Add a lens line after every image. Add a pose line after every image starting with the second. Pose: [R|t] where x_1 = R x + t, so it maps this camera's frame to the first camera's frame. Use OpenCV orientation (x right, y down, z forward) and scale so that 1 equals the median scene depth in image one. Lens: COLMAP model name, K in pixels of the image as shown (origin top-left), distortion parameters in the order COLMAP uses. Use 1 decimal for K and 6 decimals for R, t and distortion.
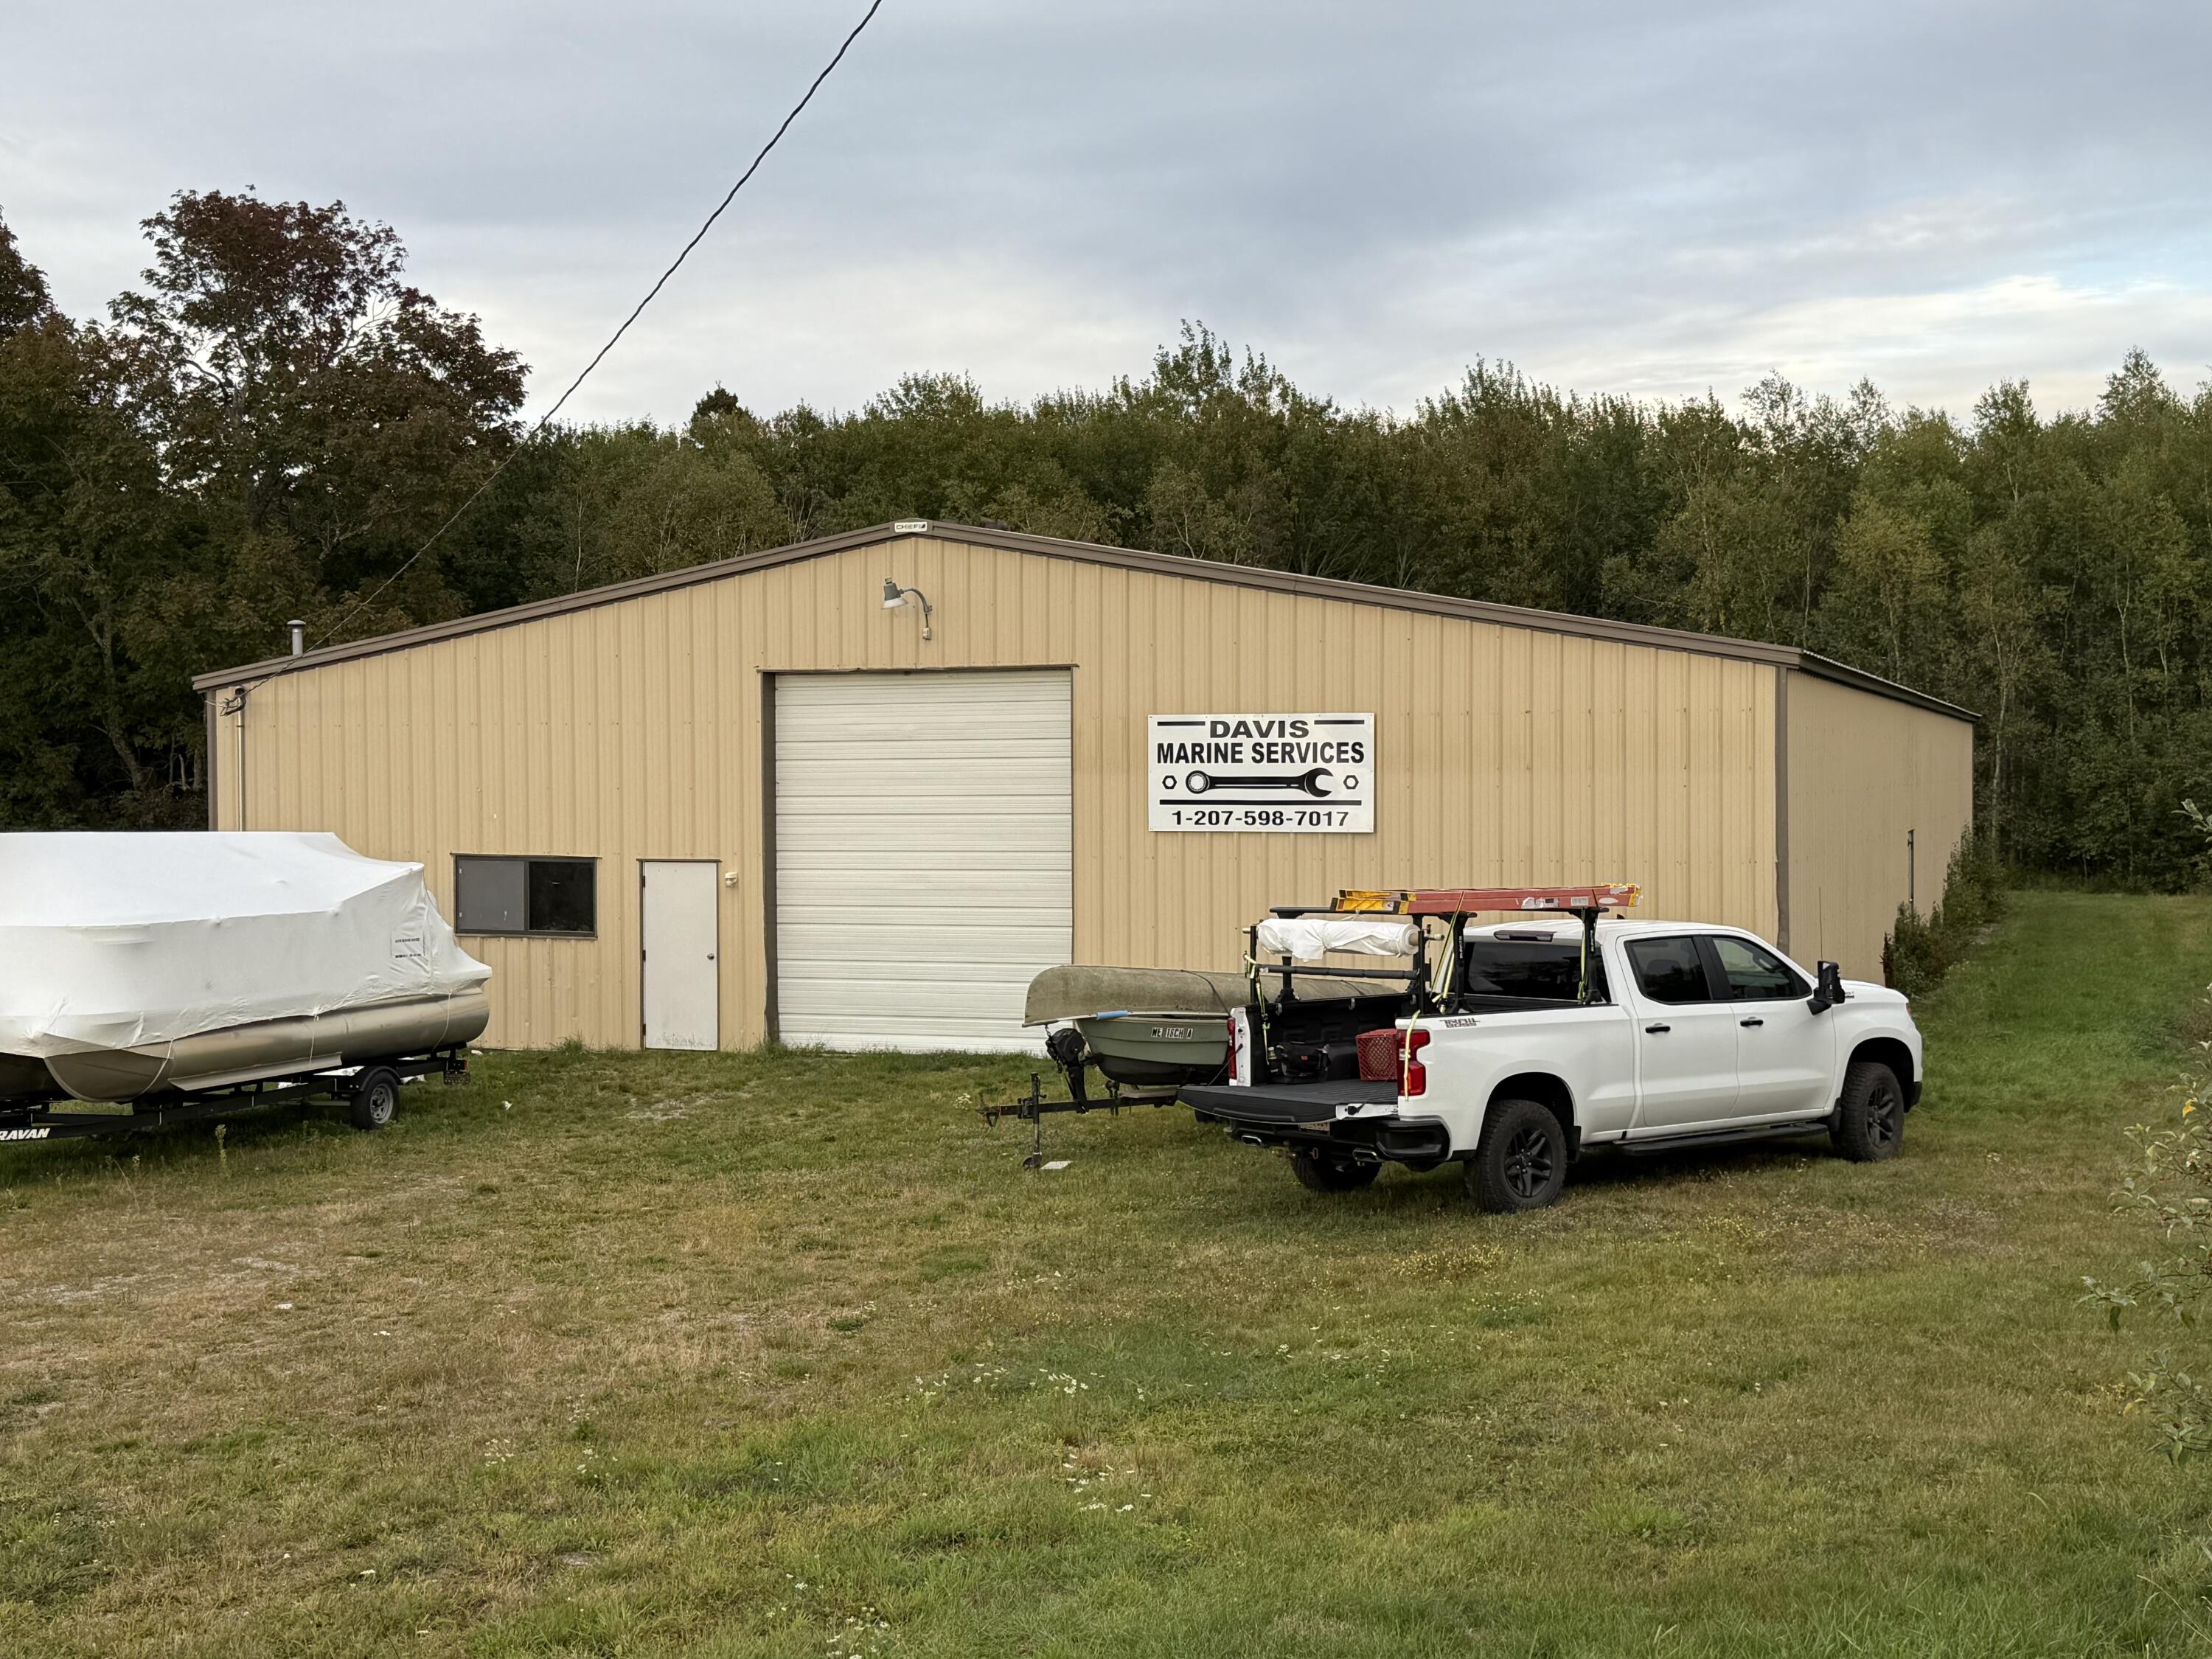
lens RADIAL K [[2863.8, 0, 1106.0], [0, 2863.8, 829.5], [0, 0, 1]] dist [0.030647, 0.037763]
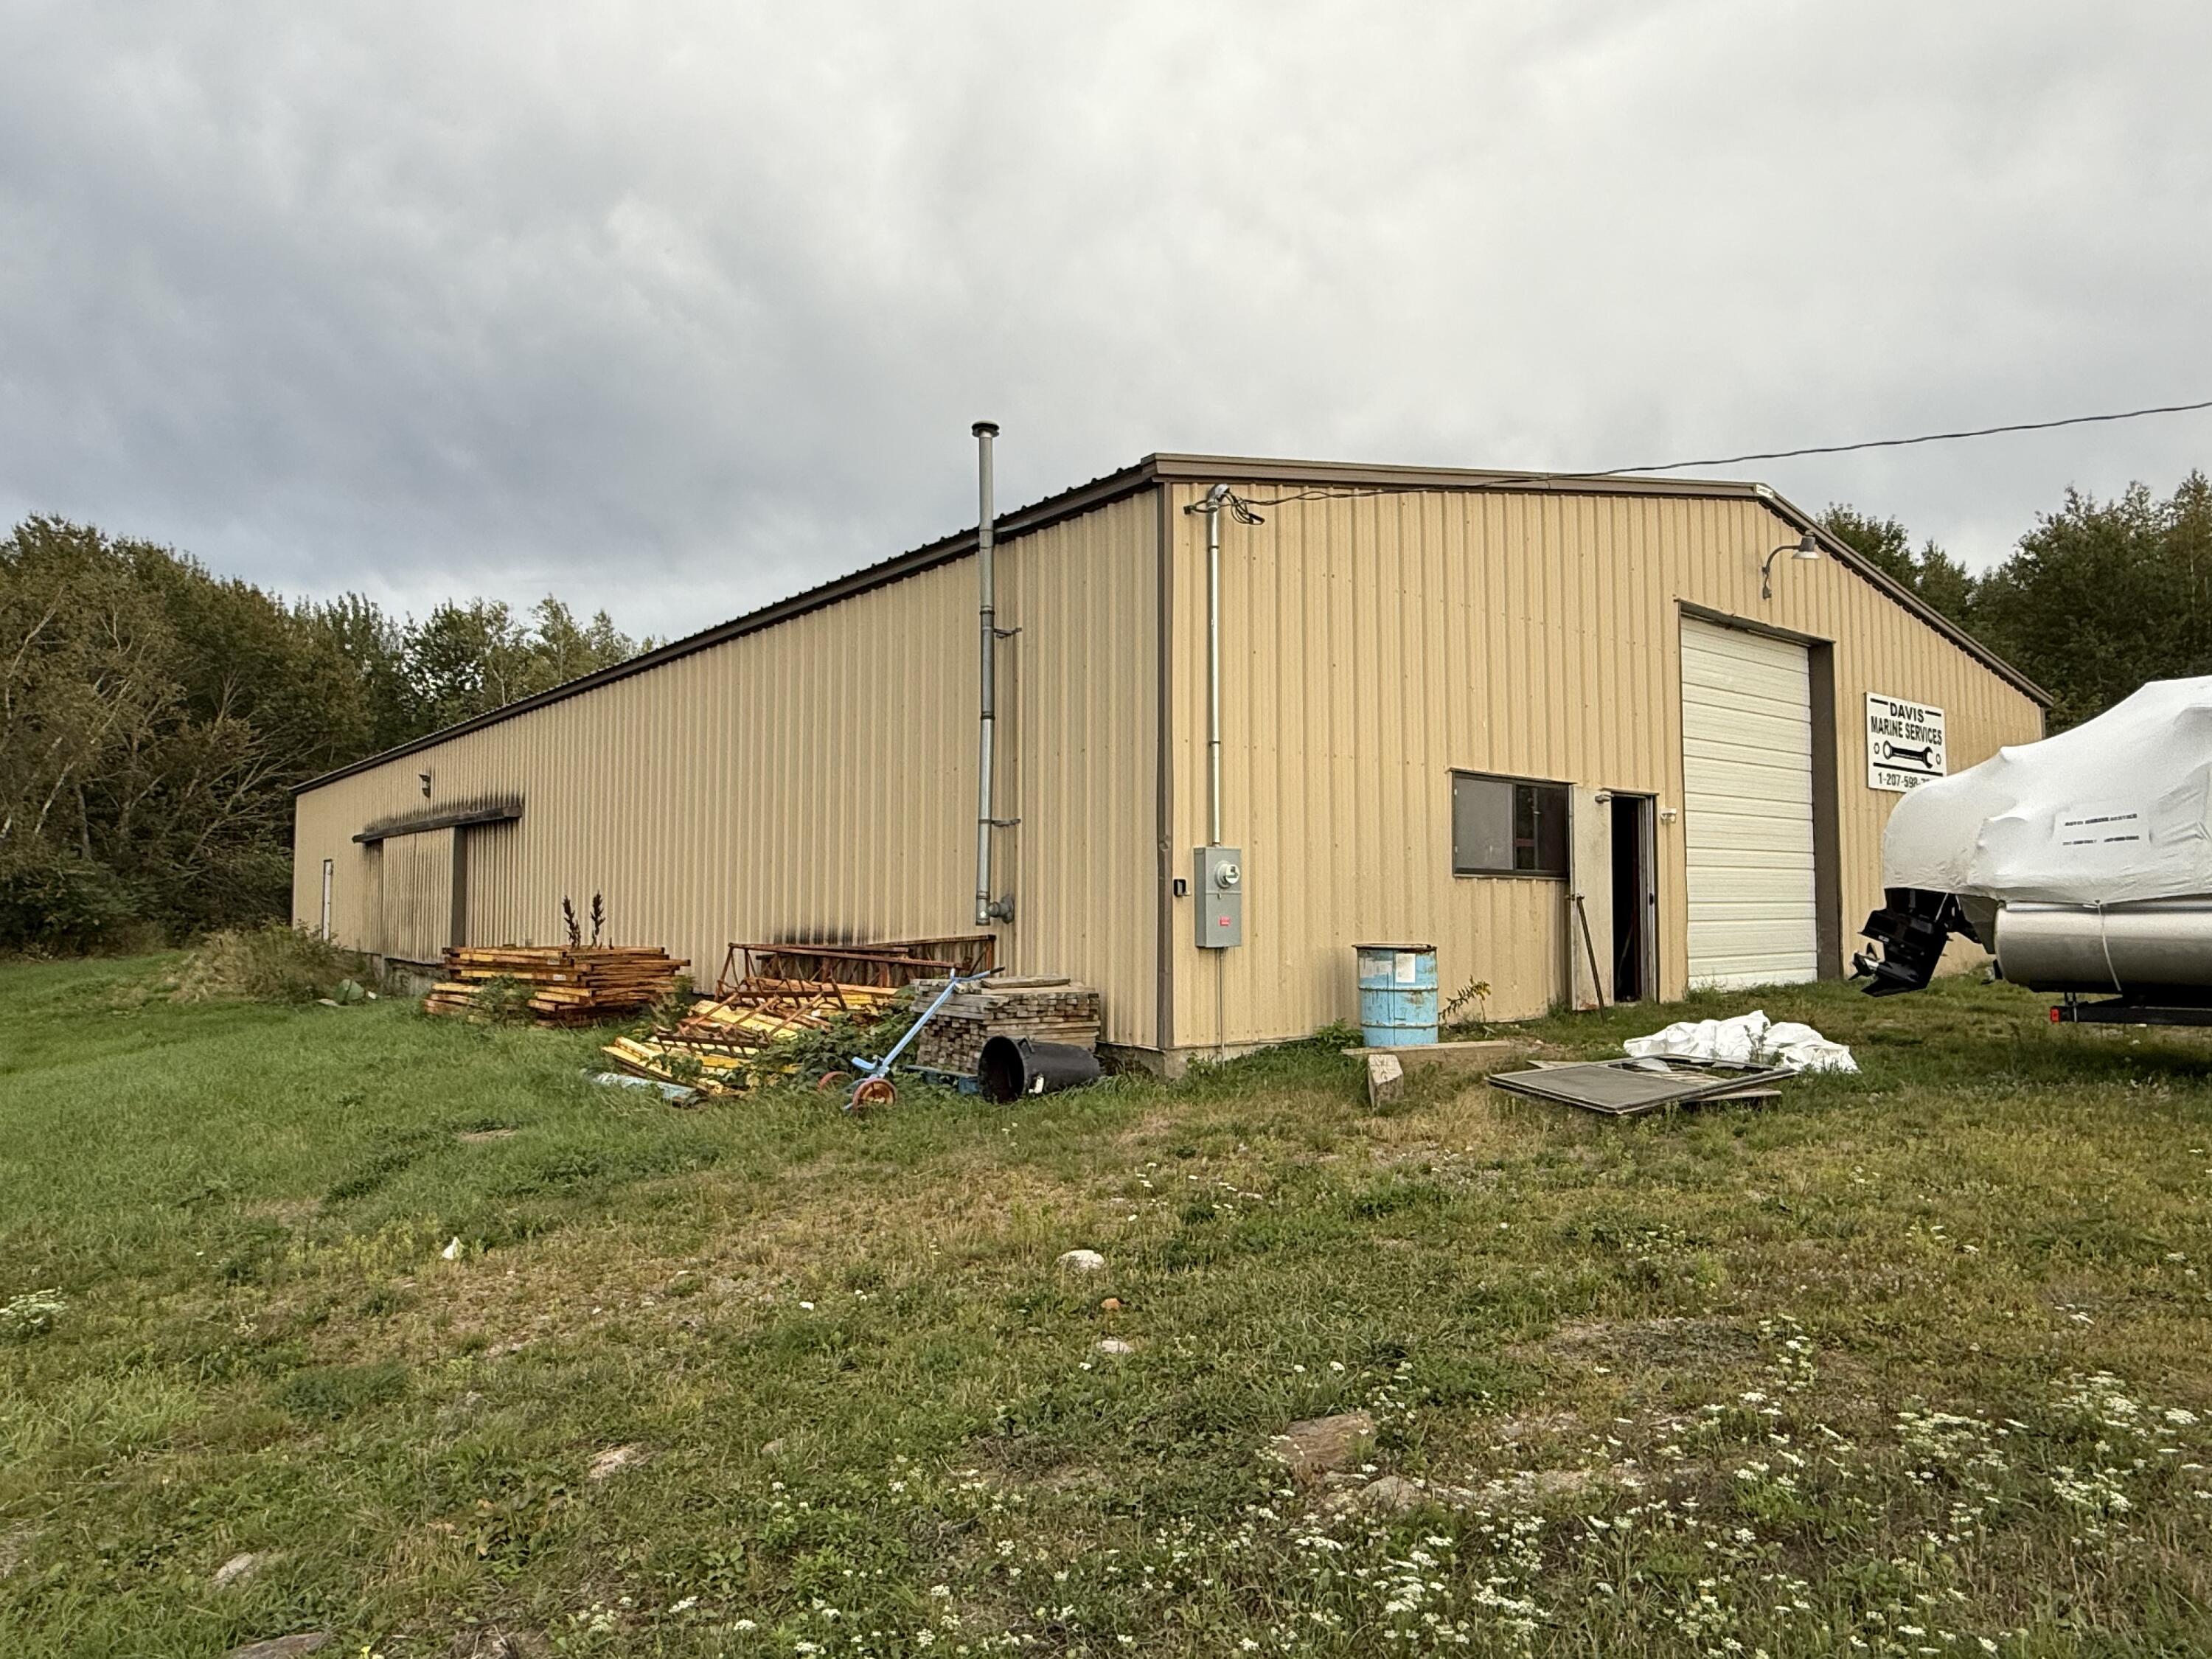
lens RADIAL K [[1367.5, 0, 1106.0], [0, 1367.5, 829.5], [0, 0, 1]] dist [0.021063, 0.000392]
pose [[0.509413, 0.053711, 0.858844, -0.654486], [0.017948, 0.997170, -0.073008, 0.055512], [-0.860335, 0.052606, 0.507007, 0.995525]]
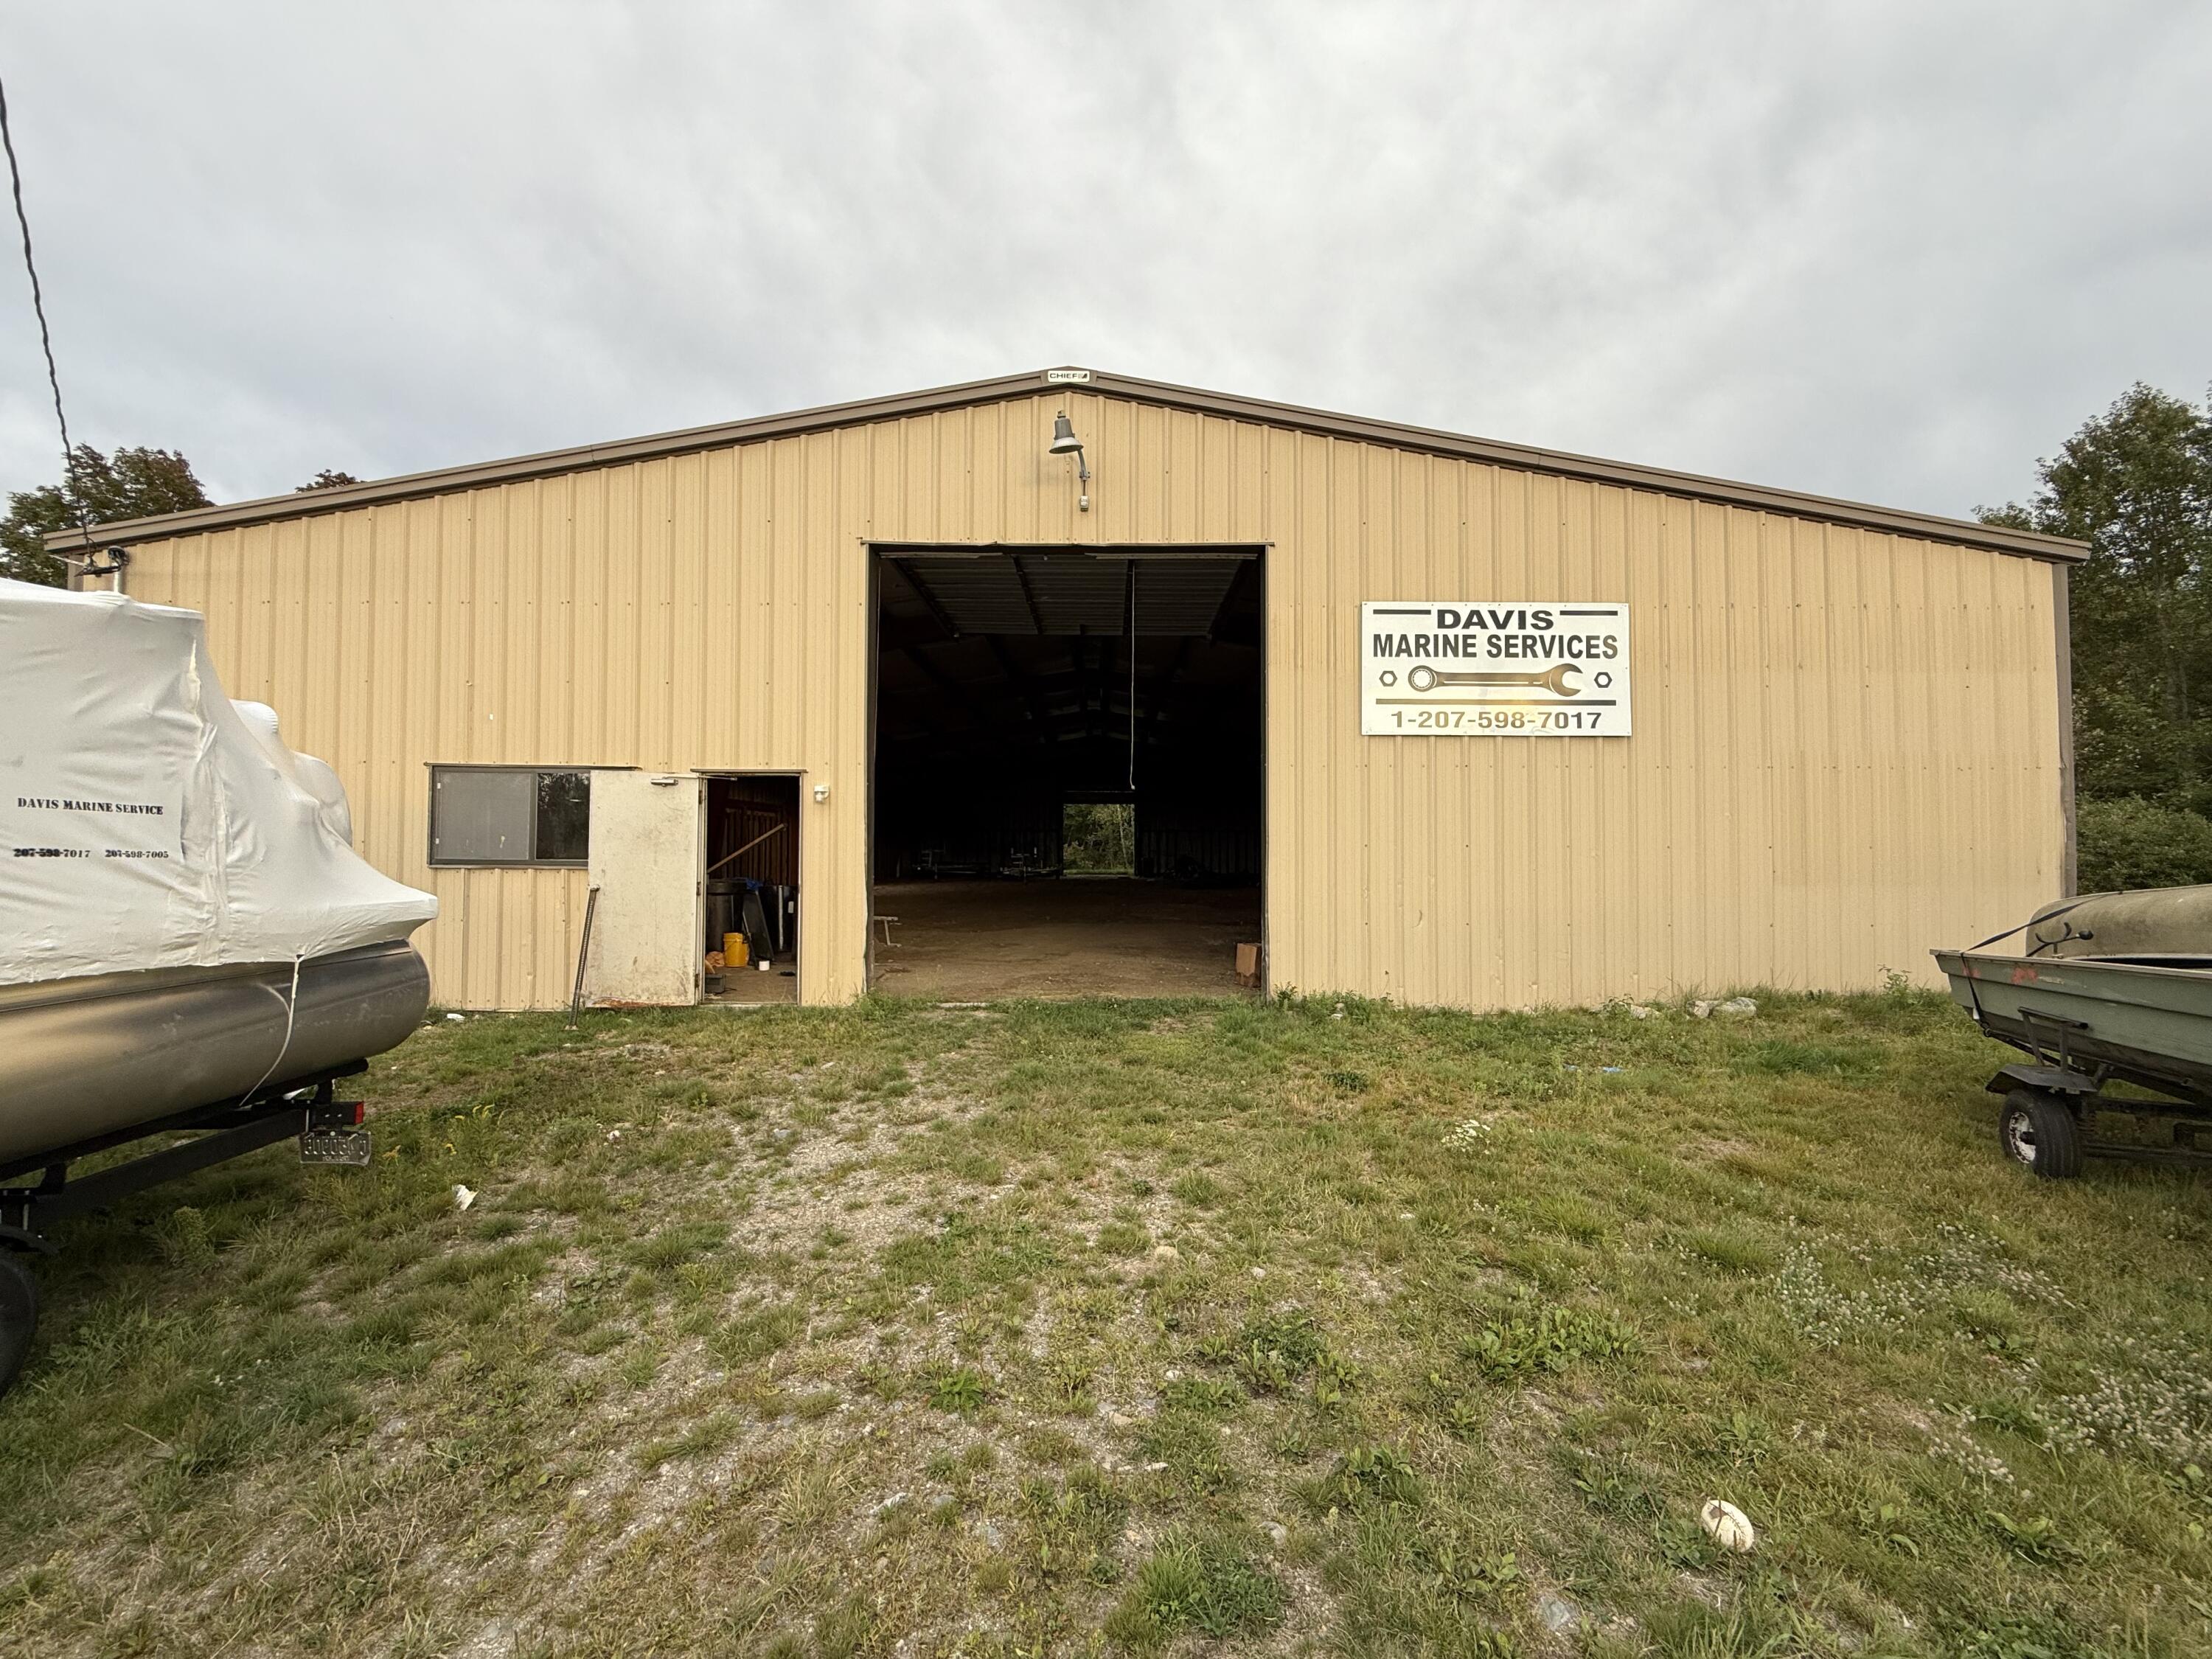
lens RADIAL K [[900.3, 0, 1106.0], [0, 900.3, 829.5], [0, 0, 1]] dist [-0.001336, -0.000390]
pose [[0.936304, 0.014643, 0.350885, -0.155138], [0.000159, 0.999113, -0.042120, 0.041279], [-0.351191, 0.039493, 0.935471, 0.782417]]
